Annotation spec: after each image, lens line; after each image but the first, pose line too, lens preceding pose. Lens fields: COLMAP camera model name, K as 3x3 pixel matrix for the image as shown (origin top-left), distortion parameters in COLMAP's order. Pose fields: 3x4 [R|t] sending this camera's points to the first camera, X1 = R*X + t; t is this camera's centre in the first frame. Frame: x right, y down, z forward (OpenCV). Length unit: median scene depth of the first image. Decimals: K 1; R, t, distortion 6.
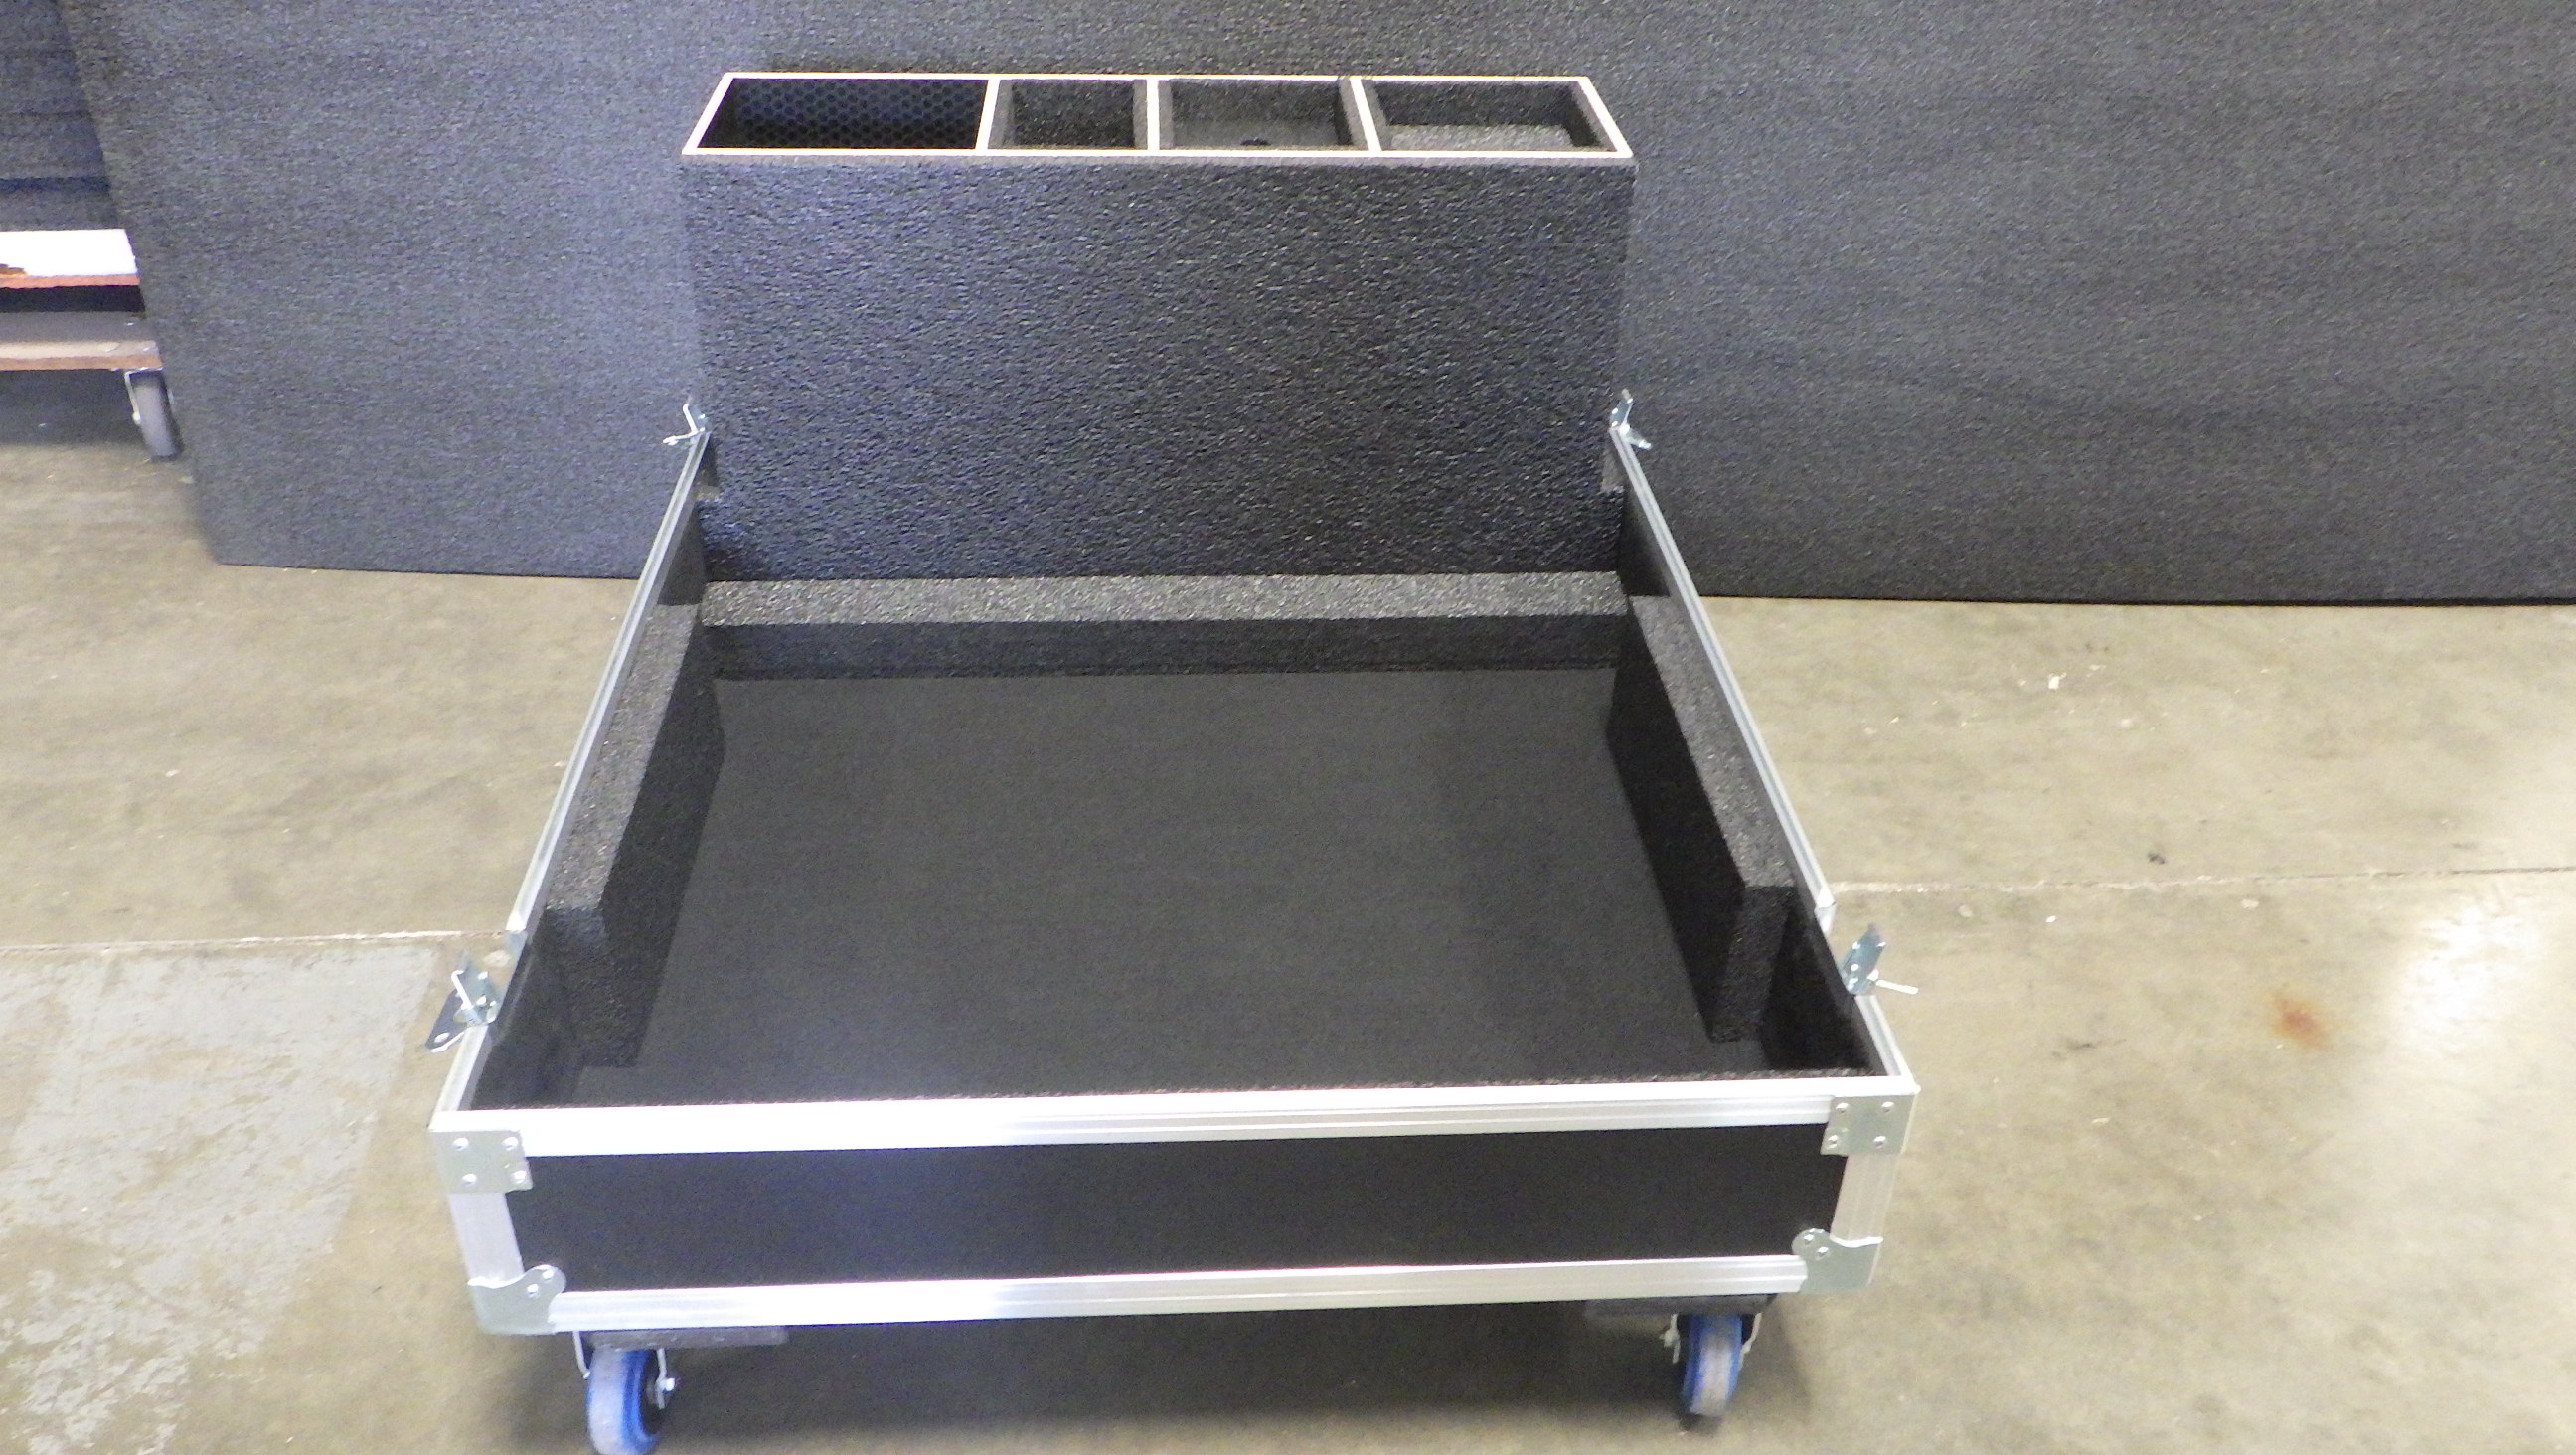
lens RADIAL K [[2151.3, 0, 1284.9], [0, 2151.3, 688.0], [0, 0, 1]] dist [-0.000344, 0.001754]
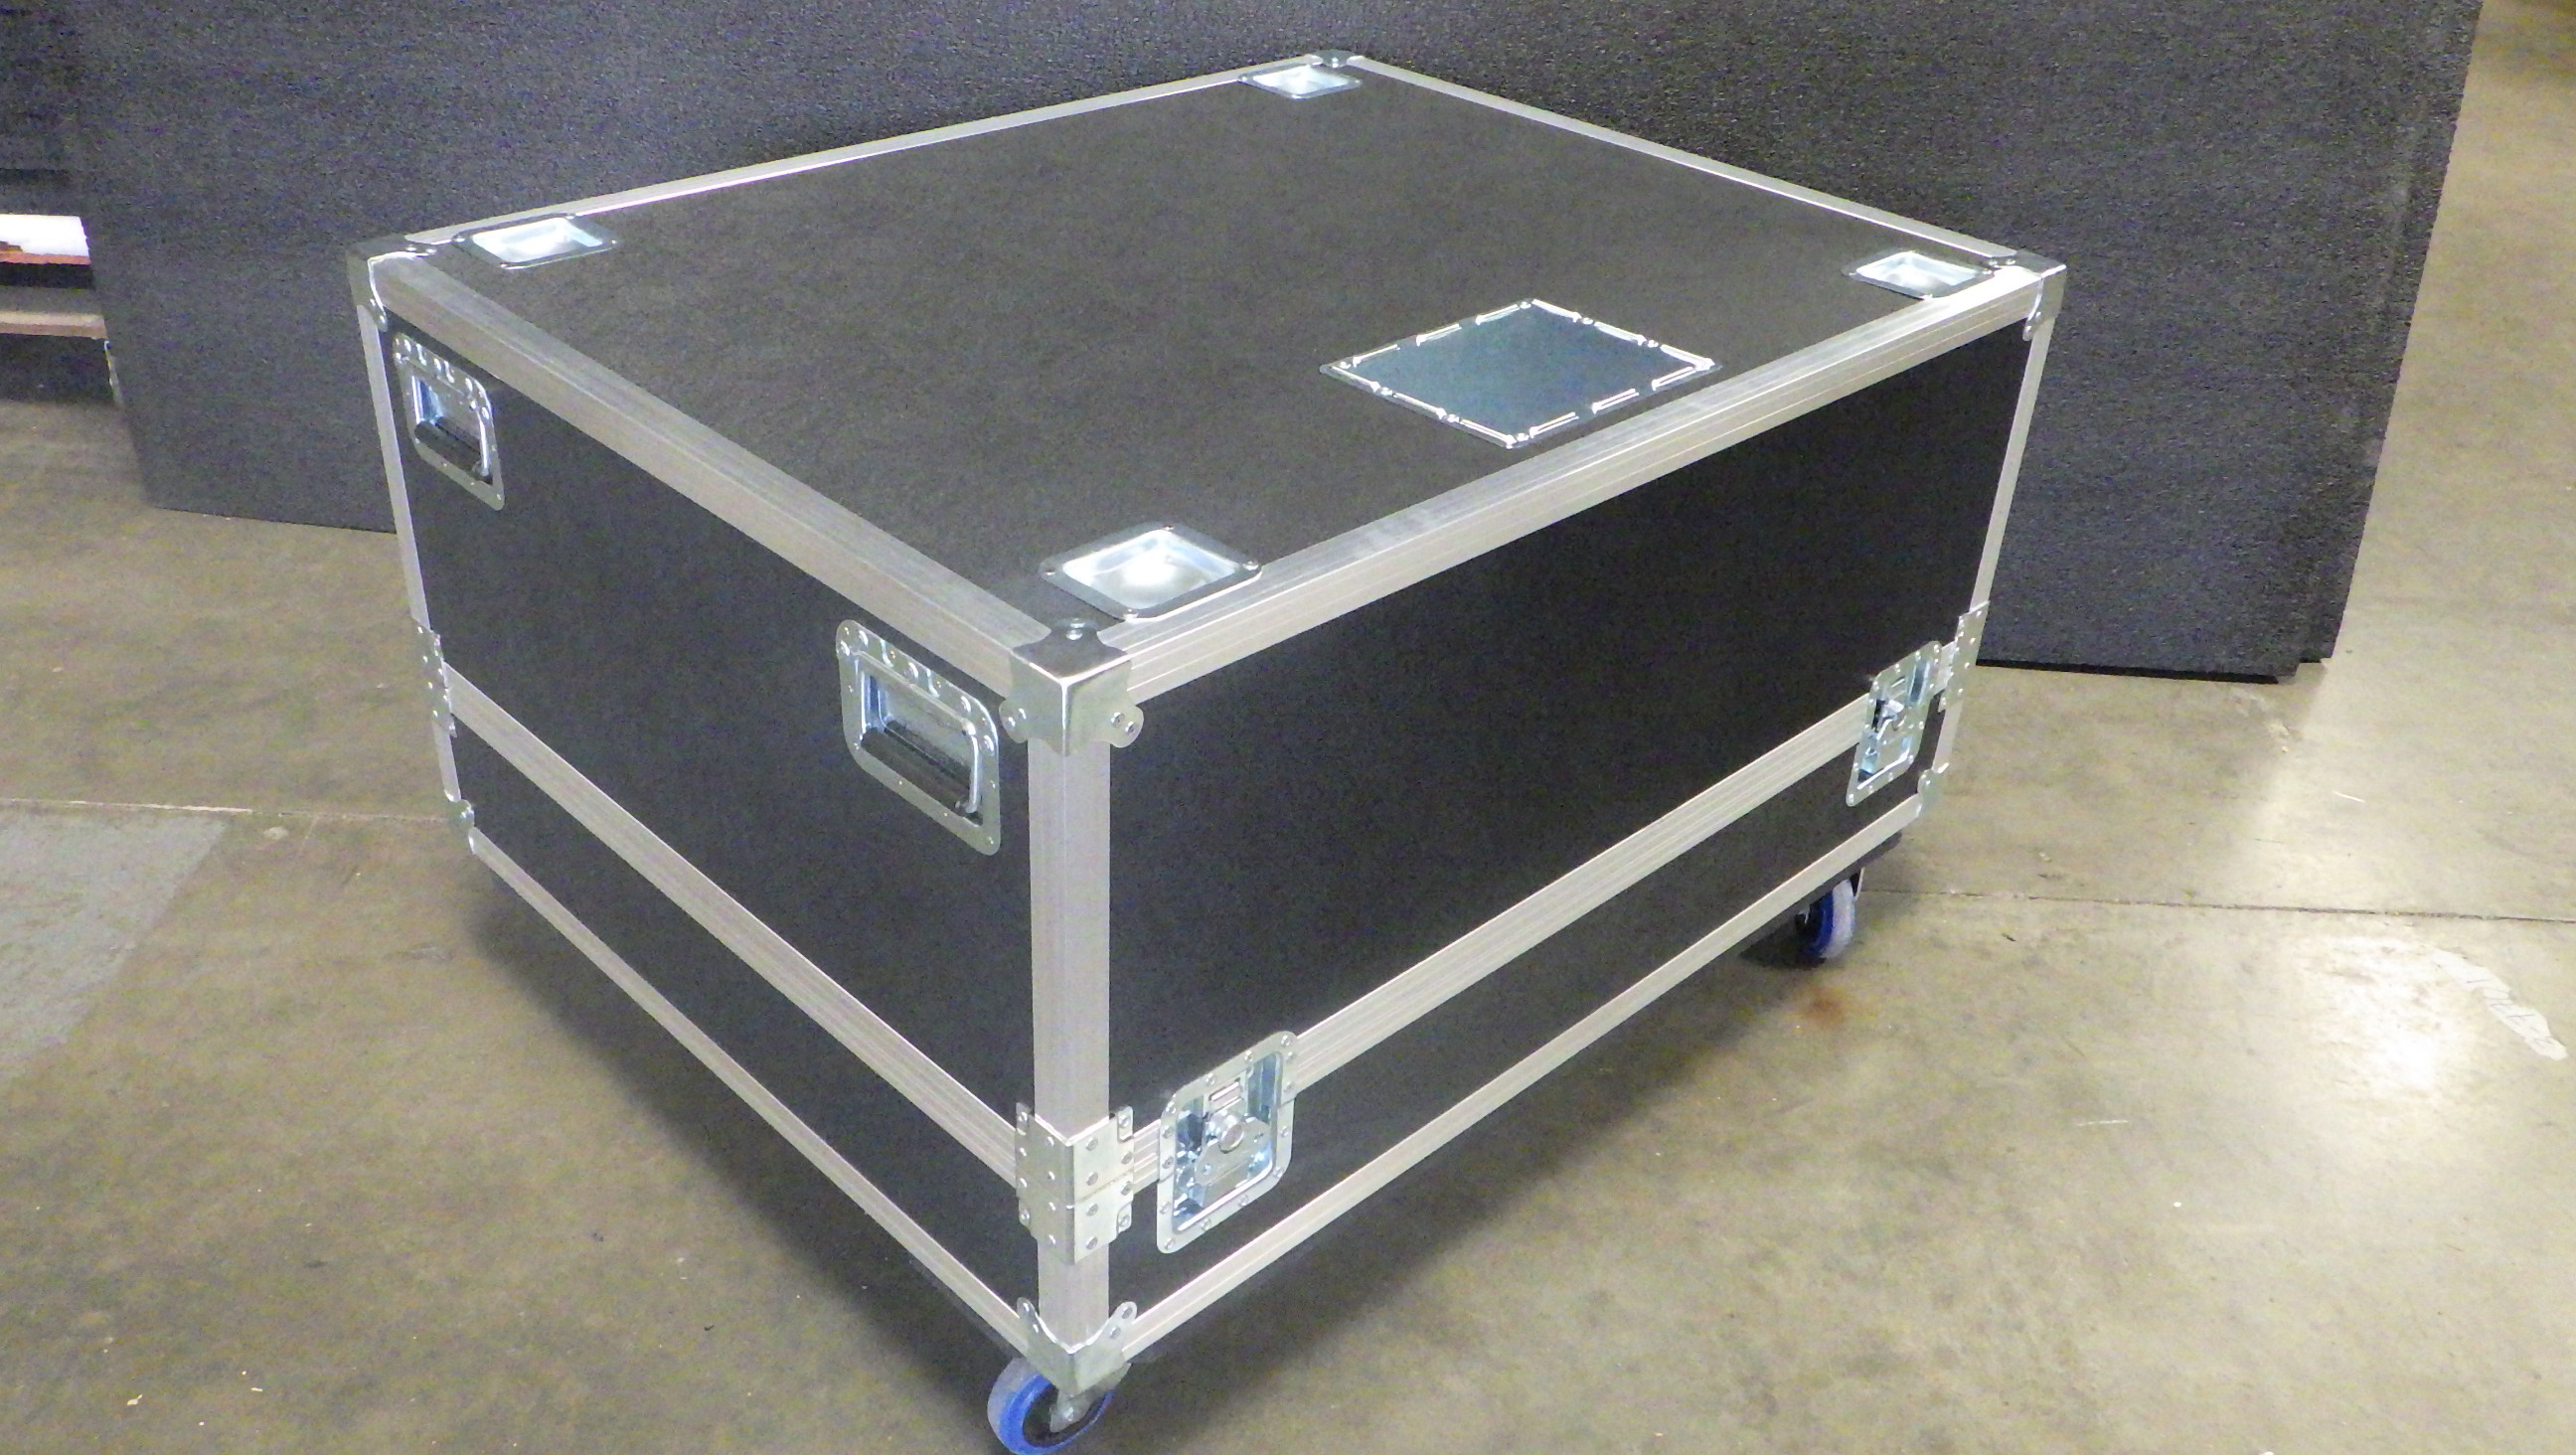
lens RADIAL K [[2151.3, 0, 1284.9], [0, 2151.3, 688.0], [0, 0, 1]] dist [-0.000344, 0.001754]
pose [[0.994957, 0.067667, -0.074039, 0.235408], [-0.070732, 0.996710, -0.039581, 0.048662], [0.071117, 0.044619, 0.996470, -0.119608]]
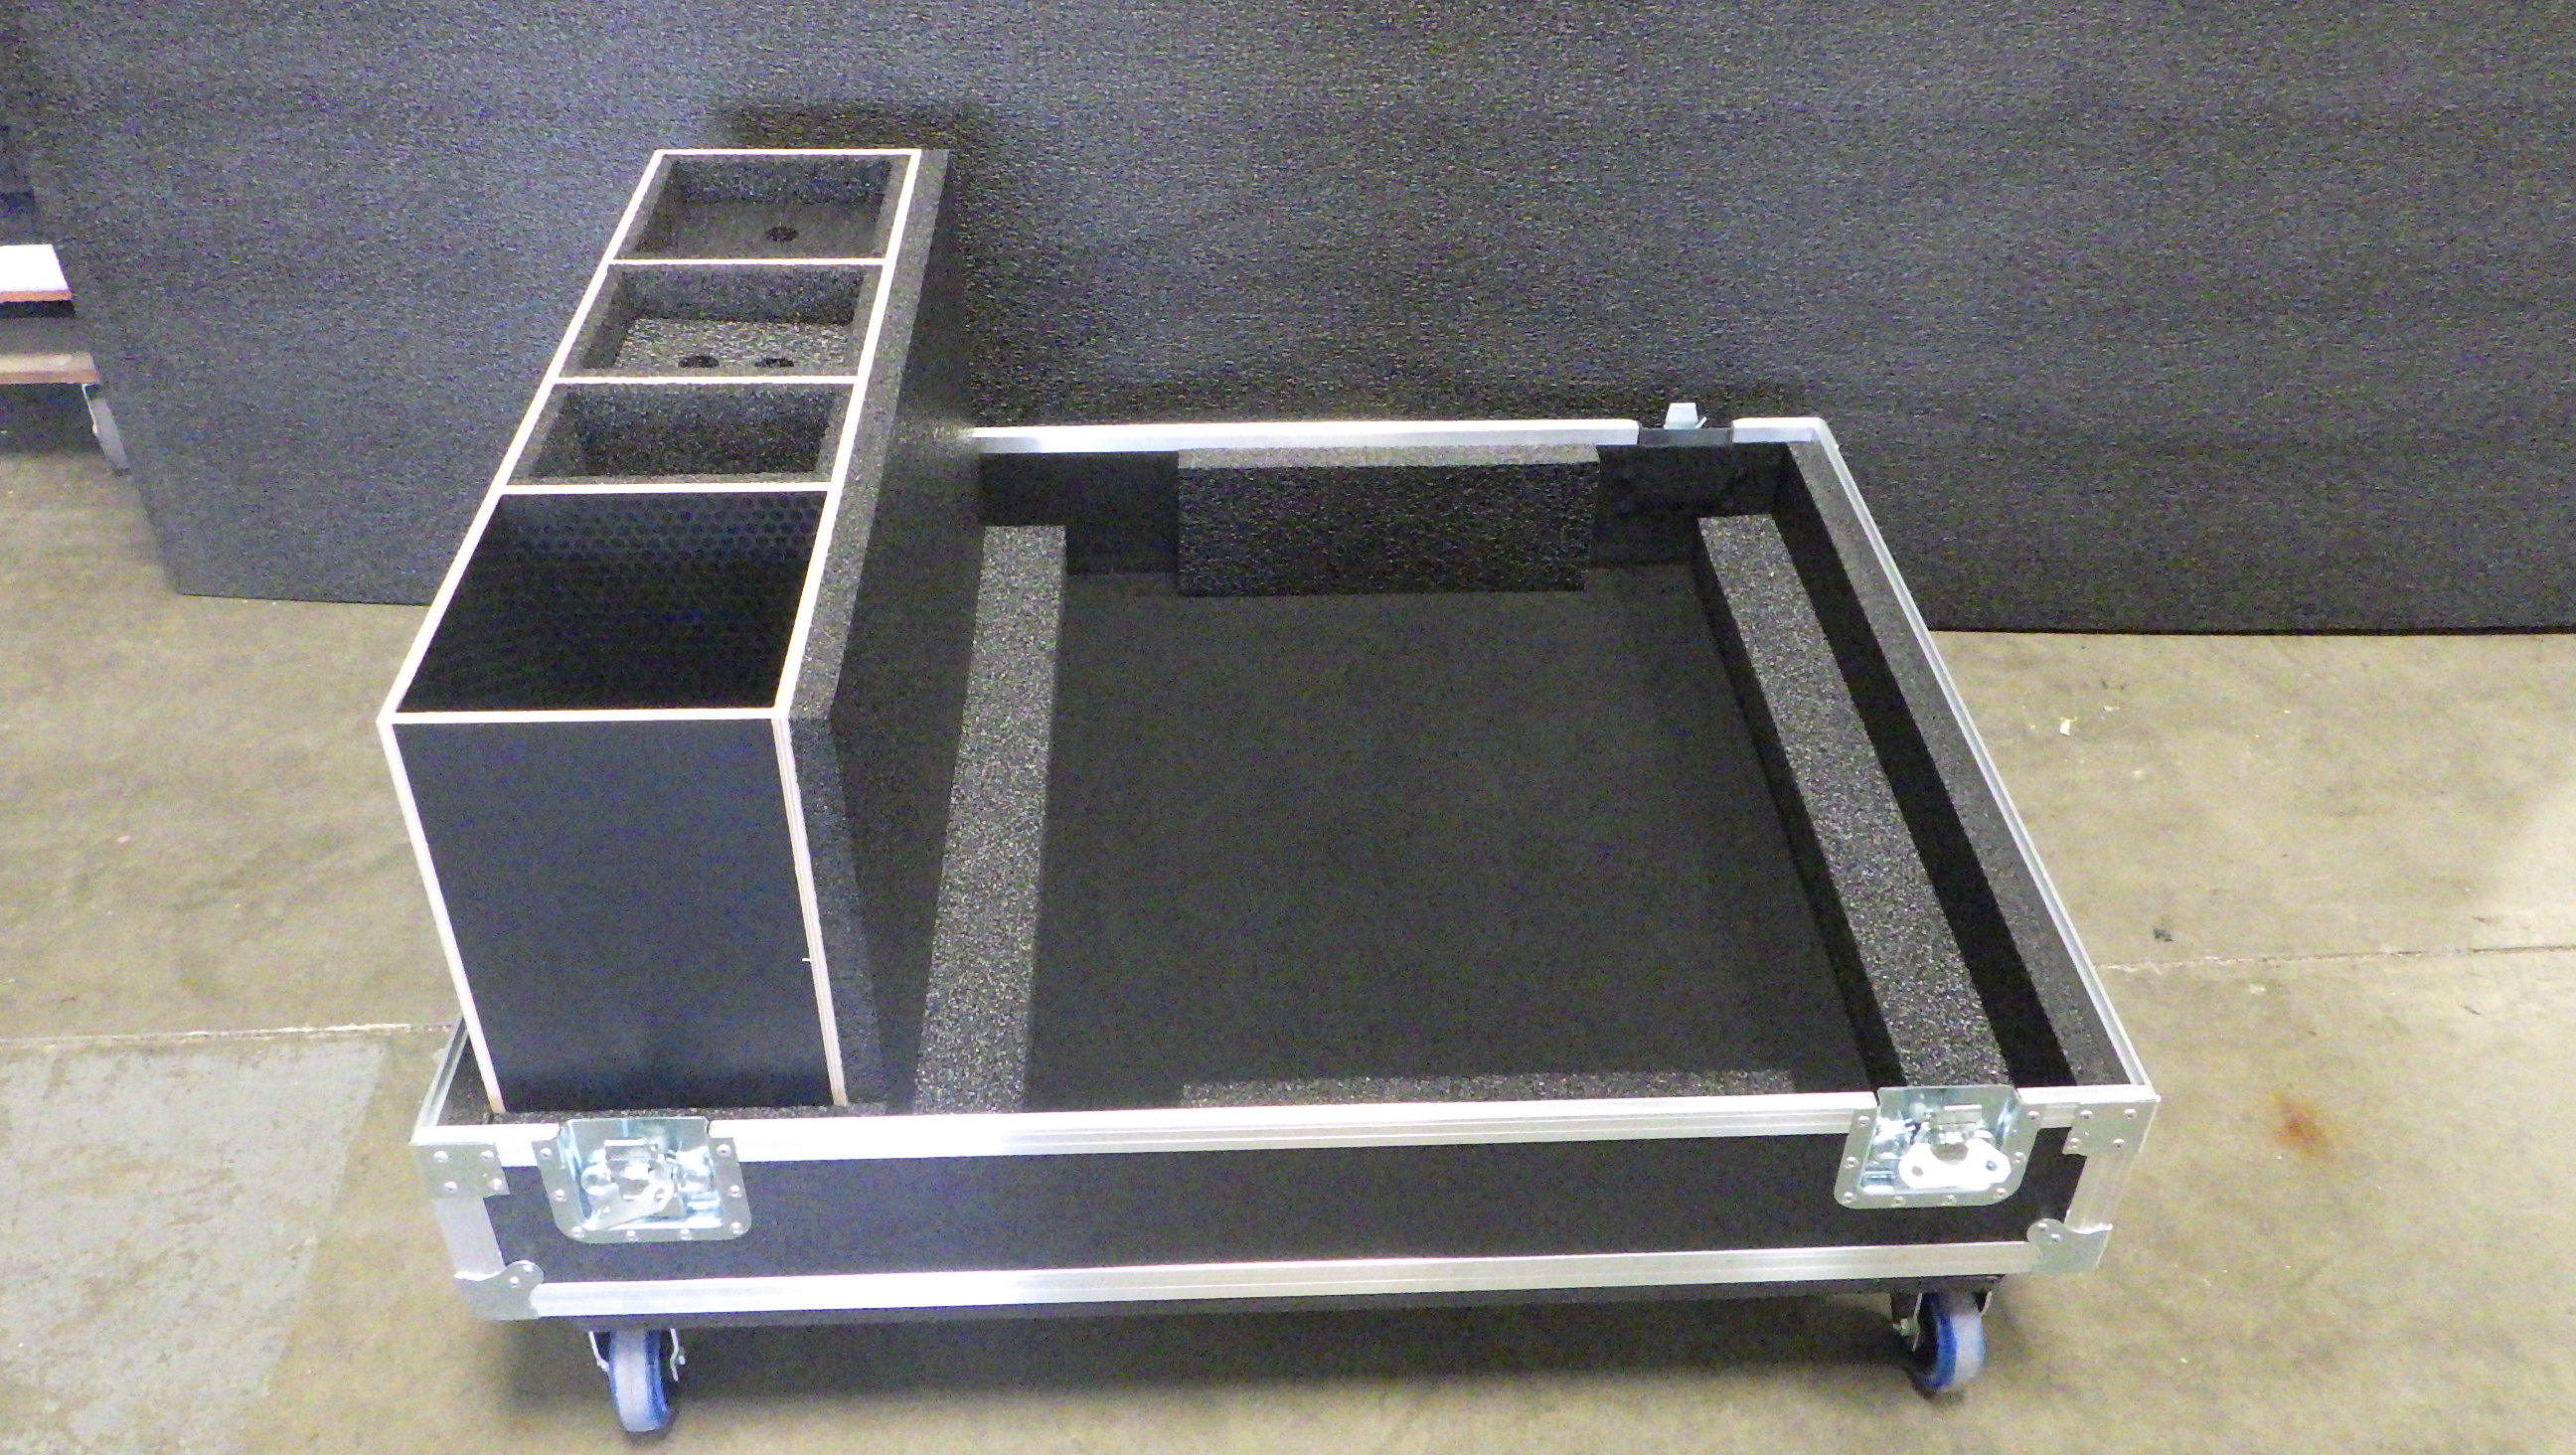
lens RADIAL K [[2151.3, 0, 1284.9], [0, 2151.3, 688.0], [0, 0, 1]] dist [-0.000344, 0.001754]
pose [[0.999764, 0.000281, -0.021741, 0.033032], [0.001281, 0.997417, 0.071813, -0.098947], [0.021705, -0.071823, 0.997181, 0.038971]]
